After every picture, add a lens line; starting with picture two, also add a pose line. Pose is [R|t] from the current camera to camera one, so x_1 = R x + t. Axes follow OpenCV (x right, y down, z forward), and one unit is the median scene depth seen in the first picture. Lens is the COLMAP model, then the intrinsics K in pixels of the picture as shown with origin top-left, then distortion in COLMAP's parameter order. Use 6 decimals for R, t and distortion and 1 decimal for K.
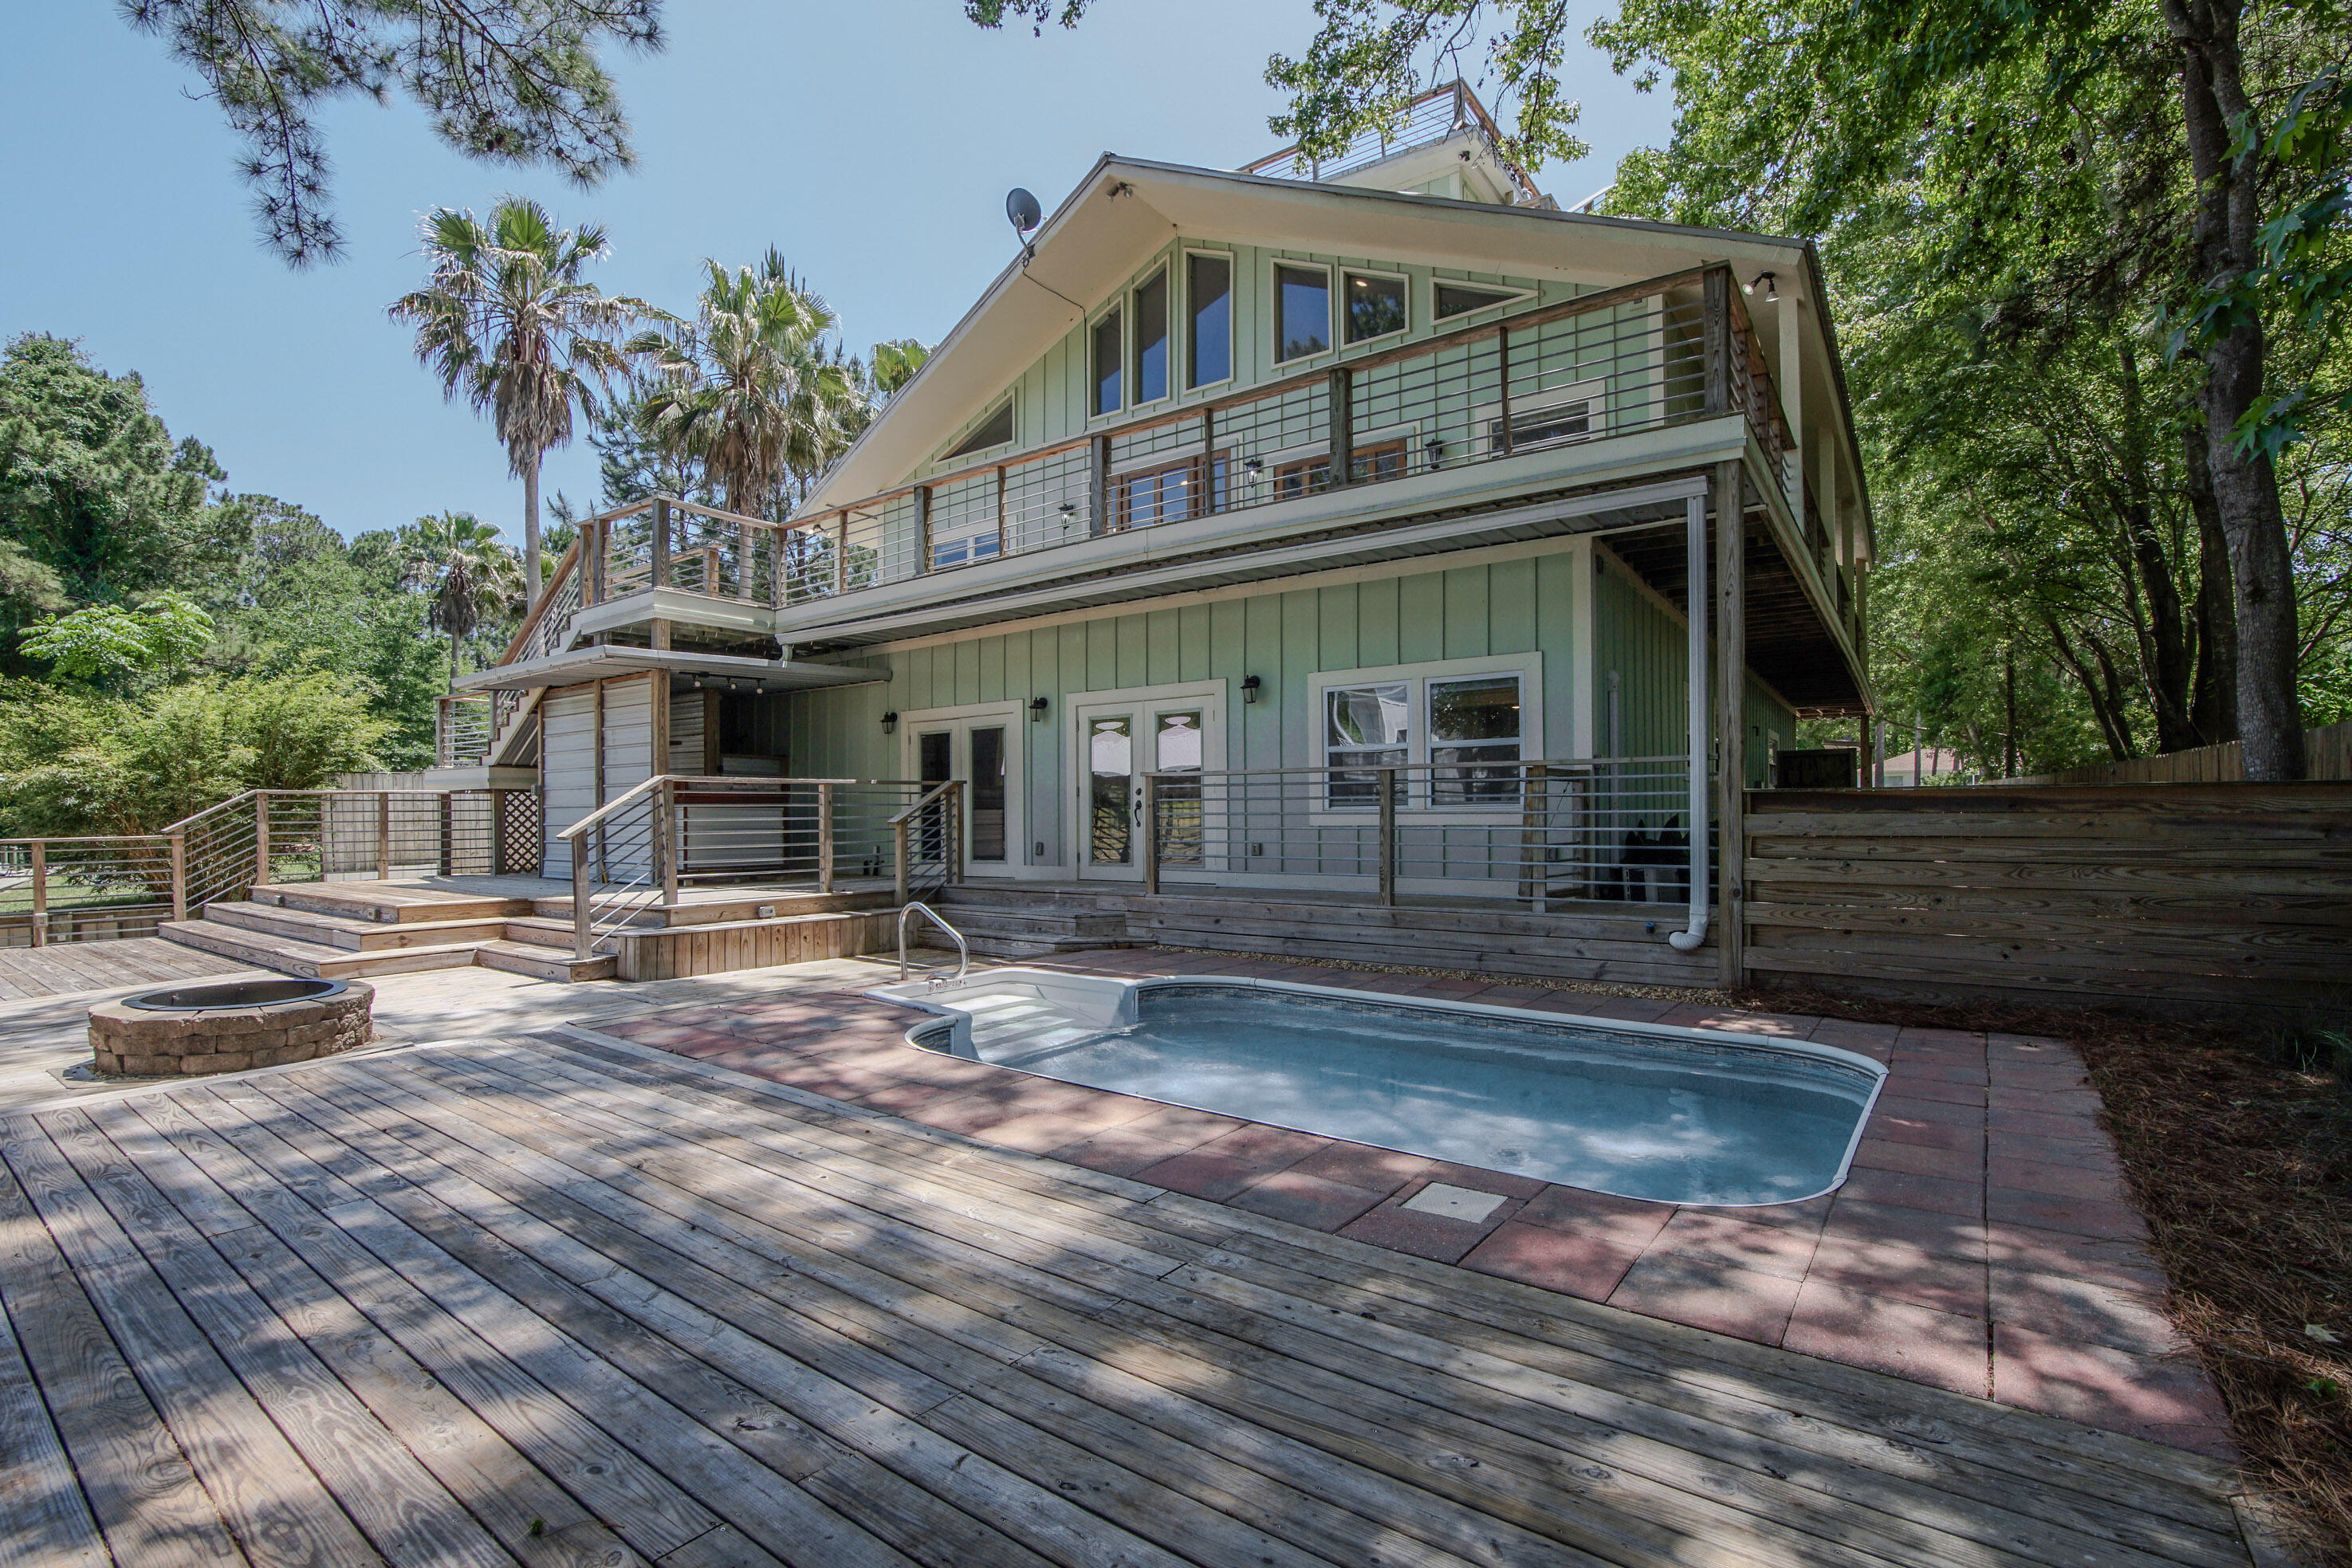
lens RADIAL K [[1032.6, 0, 1179.2], [0, 1032.6, 818.0], [0, 0, 1]] dist [-0.024839, 0.000101]
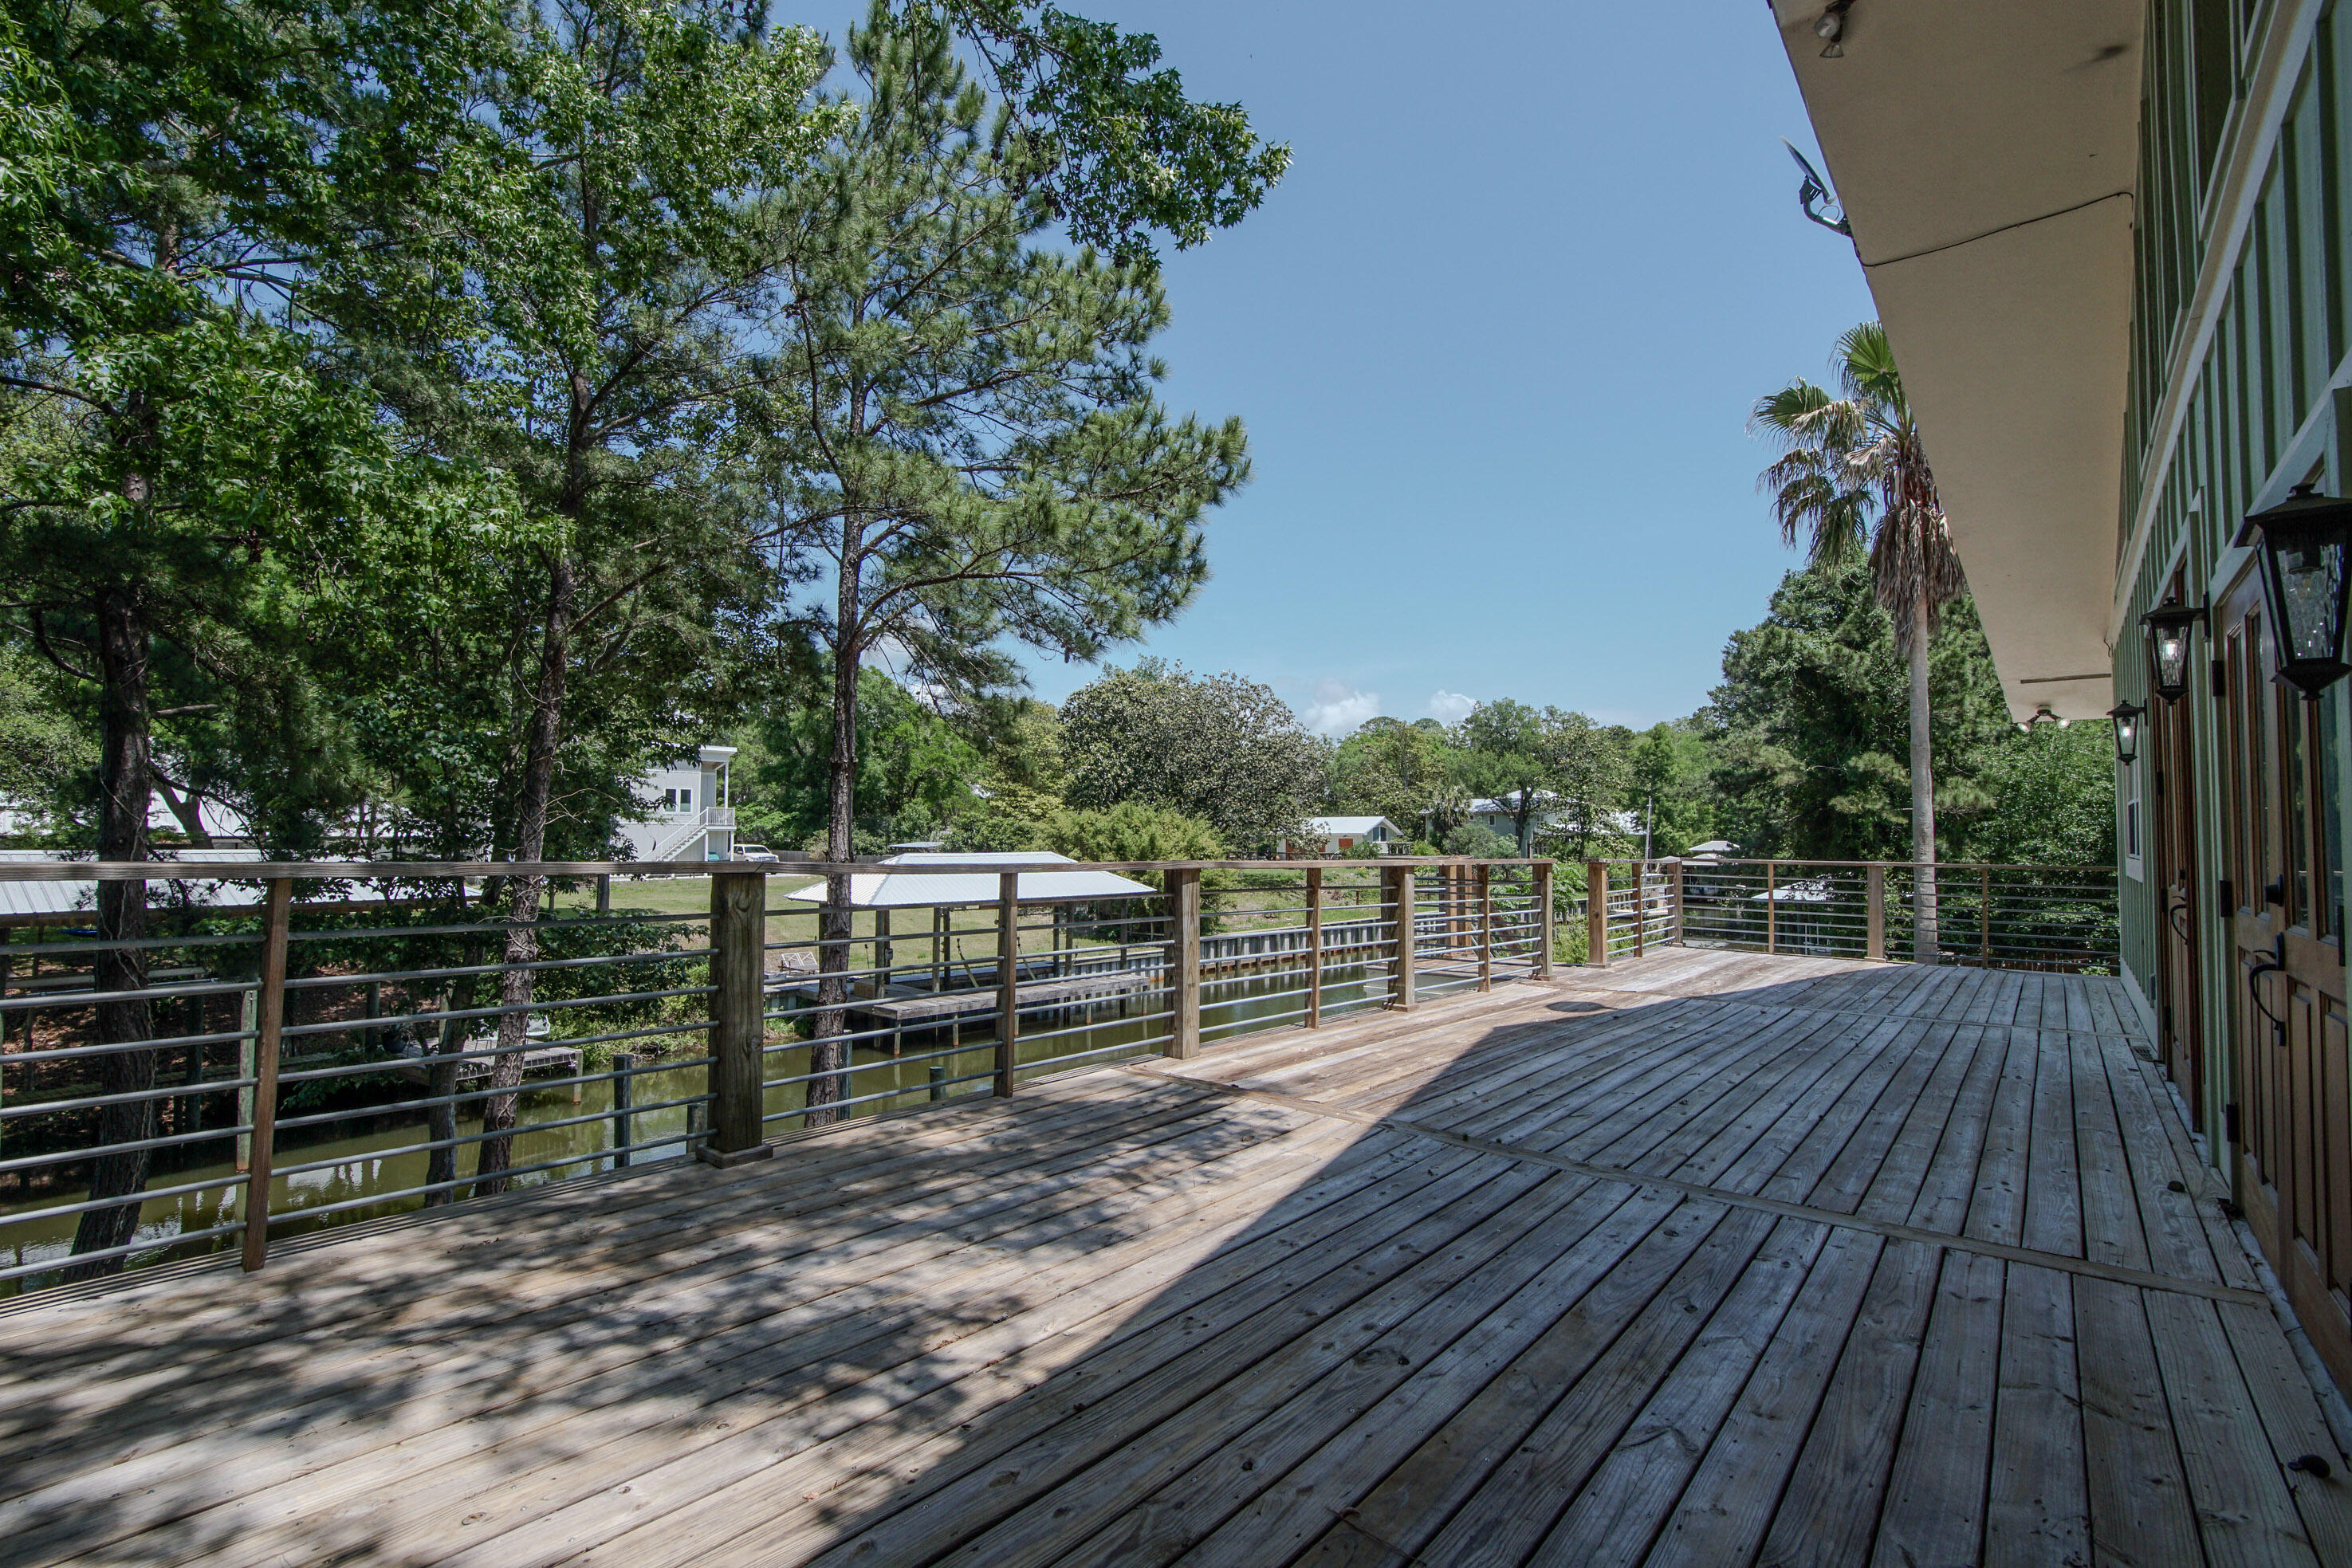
lens RADIAL K [[1085.8, 0, 1176.0], [0, 1085.8, 784.0], [0, 0, 1]] dist [-0.028893, -0.000170]
pose [[-0.099881, -0.042941, -0.994072, 0.380777], [-0.008268, 0.999070, -0.042326, -0.304107], [0.994965, 0.003992, -0.100143, 0.835763]]
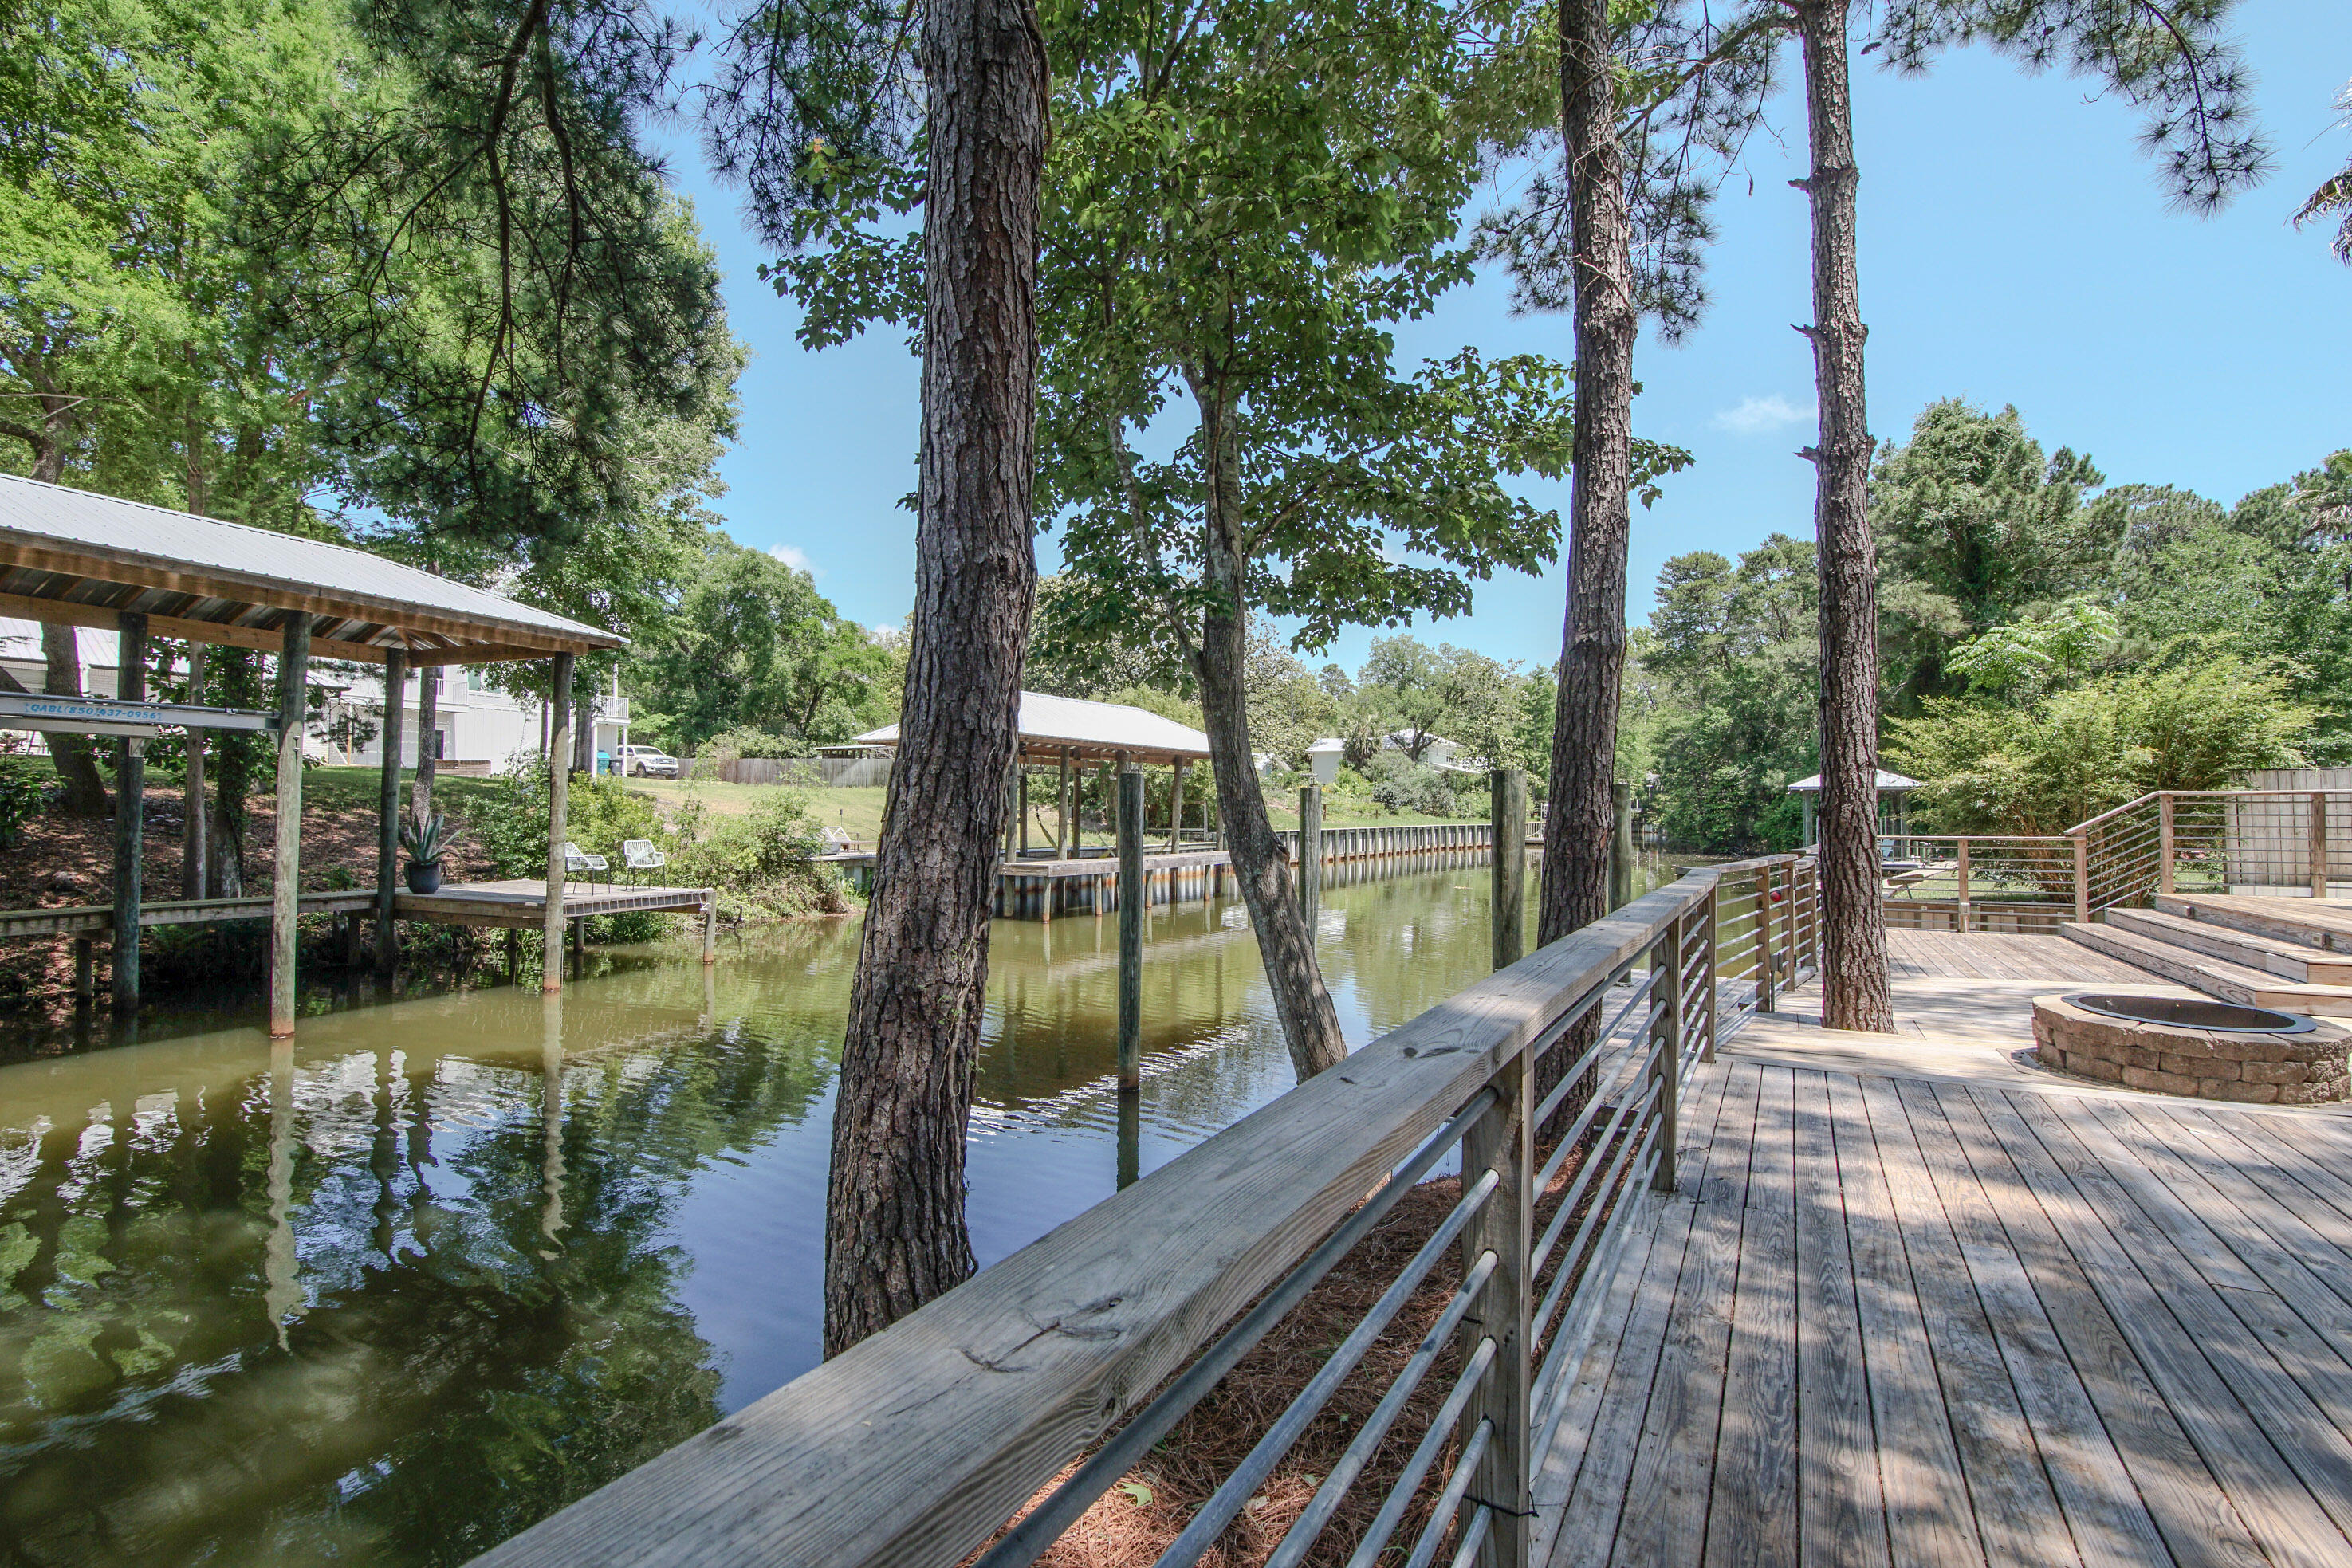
lens RADIAL K [[1079.2, 0, 1177.6], [0, 1079.2, 792.5], [0, 0, 1]] dist [-0.027882, 0.000114]
pose [[0.106971, -0.011779, -0.994192, -0.034671], [-0.015085, 0.999796, -0.013468, 0.000299], [0.994148, 0.016438, 0.106772, -0.009903]]
